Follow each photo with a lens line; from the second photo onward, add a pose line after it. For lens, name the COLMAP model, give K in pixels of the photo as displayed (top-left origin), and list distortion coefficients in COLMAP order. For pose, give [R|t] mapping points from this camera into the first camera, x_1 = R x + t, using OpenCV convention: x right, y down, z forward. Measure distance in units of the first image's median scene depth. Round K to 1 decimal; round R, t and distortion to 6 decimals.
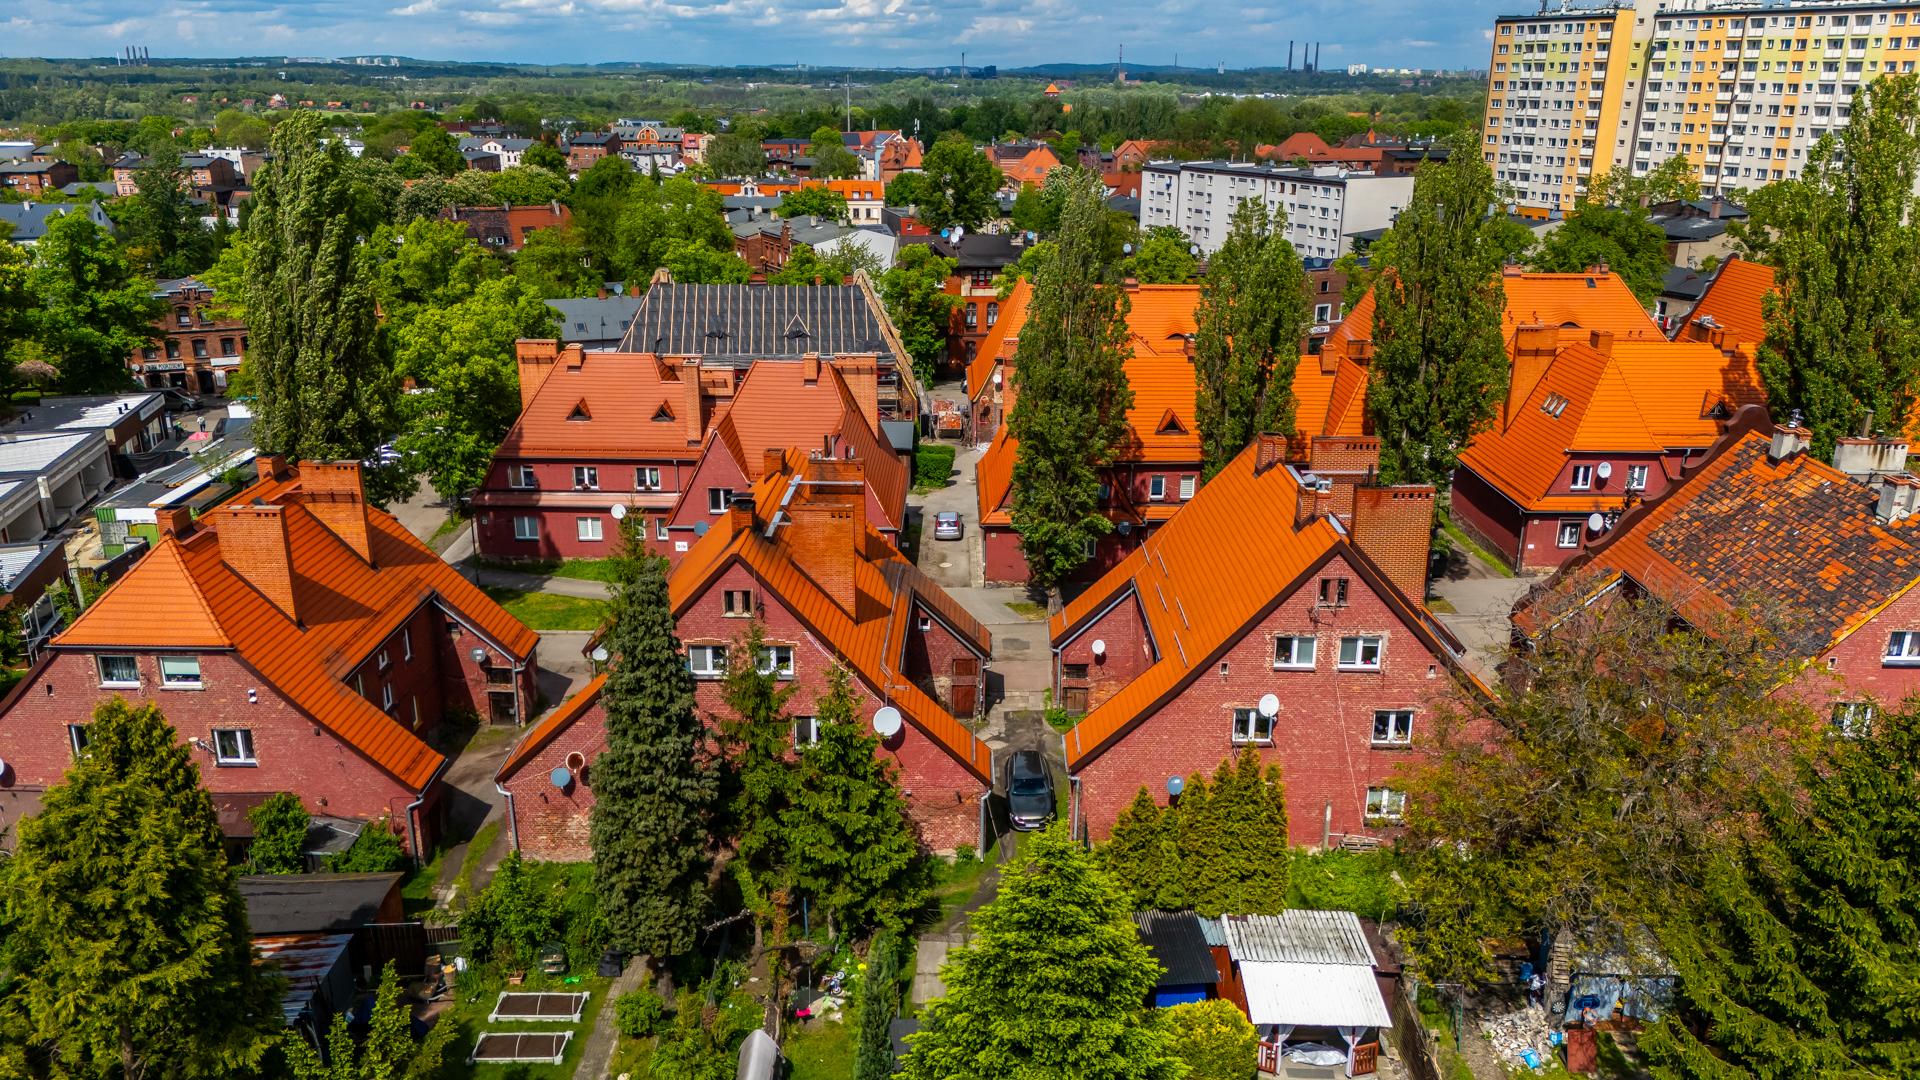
lens RADIAL K [[1409.0, 0, 960.0], [0, 1409.0, 540.0], [0, 0, 1]] dist [0.071102, -0.063457]
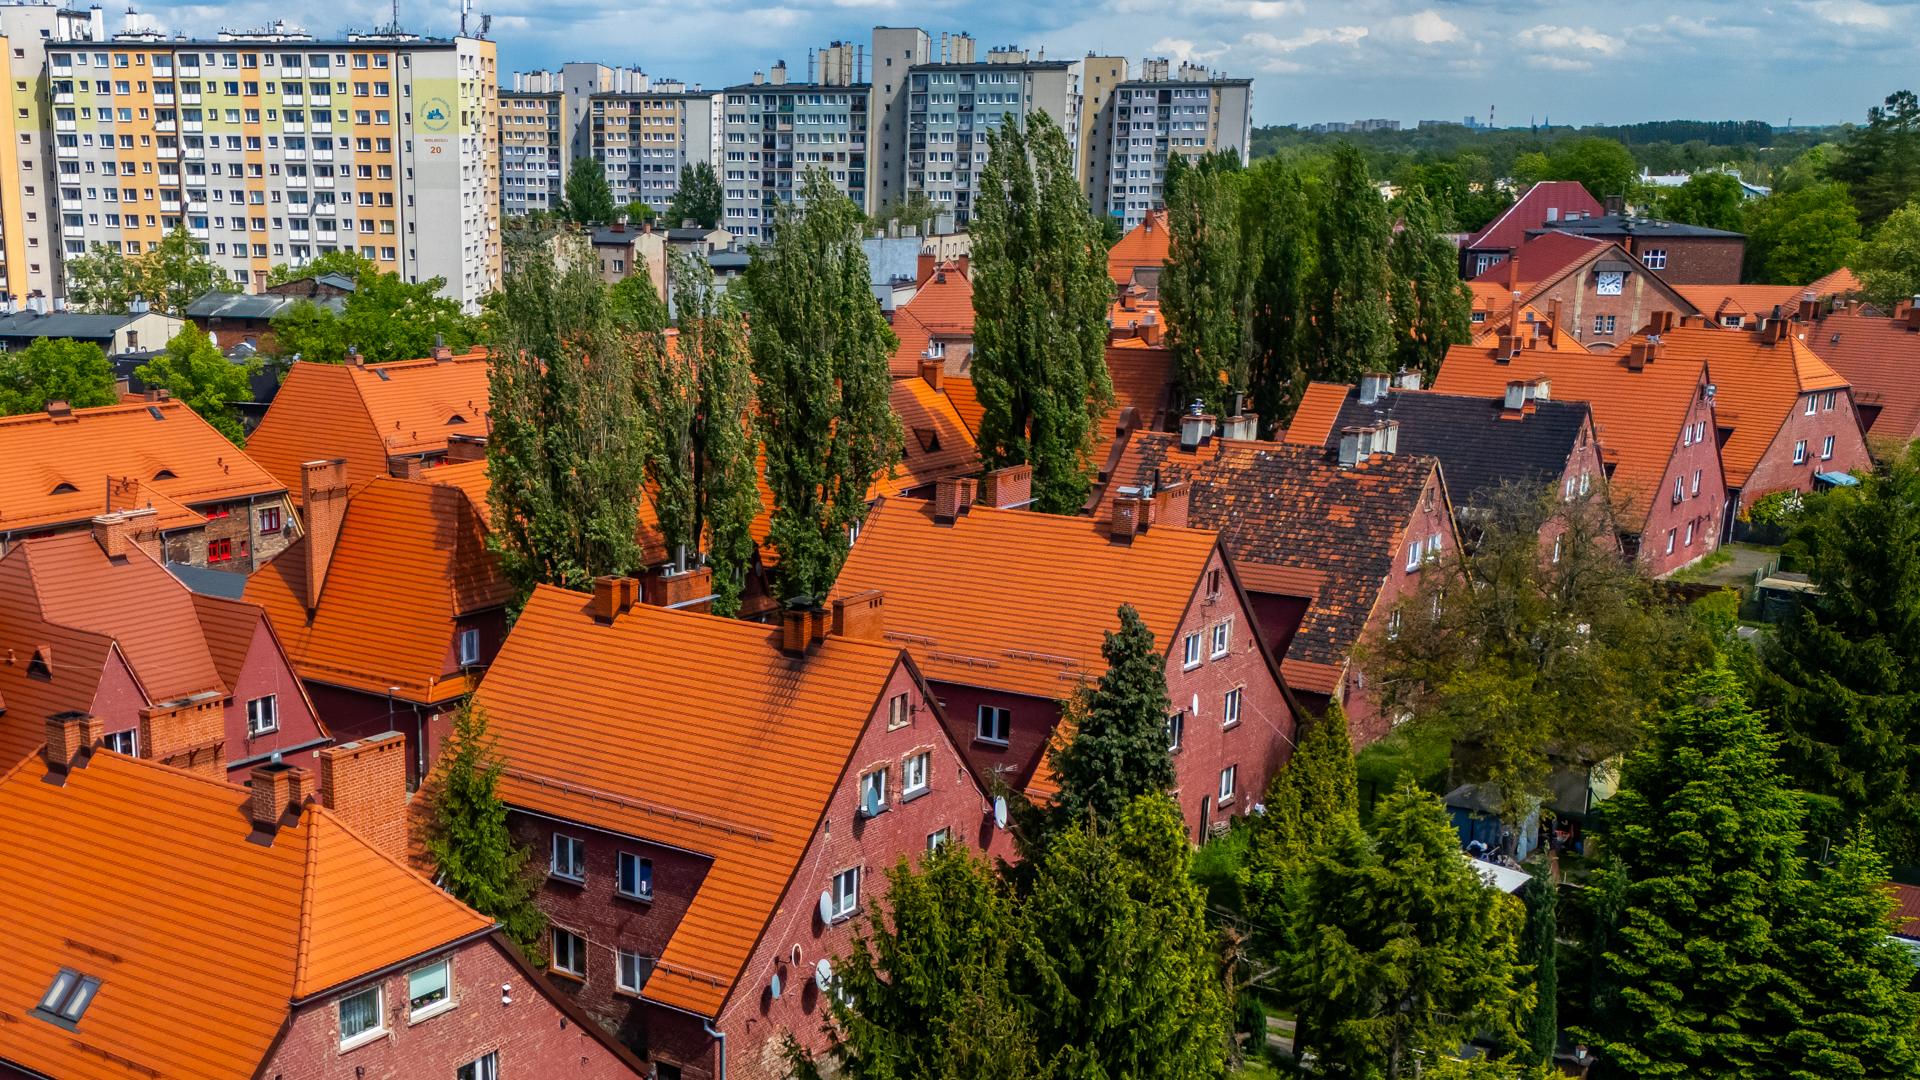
lens RADIAL K [[2216.8, 0, 681.7], [0, 2216.8, 769.2], [0, 0, 1]] dist [0.083727, -0.103331]
pose [[0.611477, -0.219680, 0.760155, -0.296985], [0.249355, 0.965236, 0.078364, -0.013645], [-0.750944, 0.141631, 0.644999, 0.059644]]
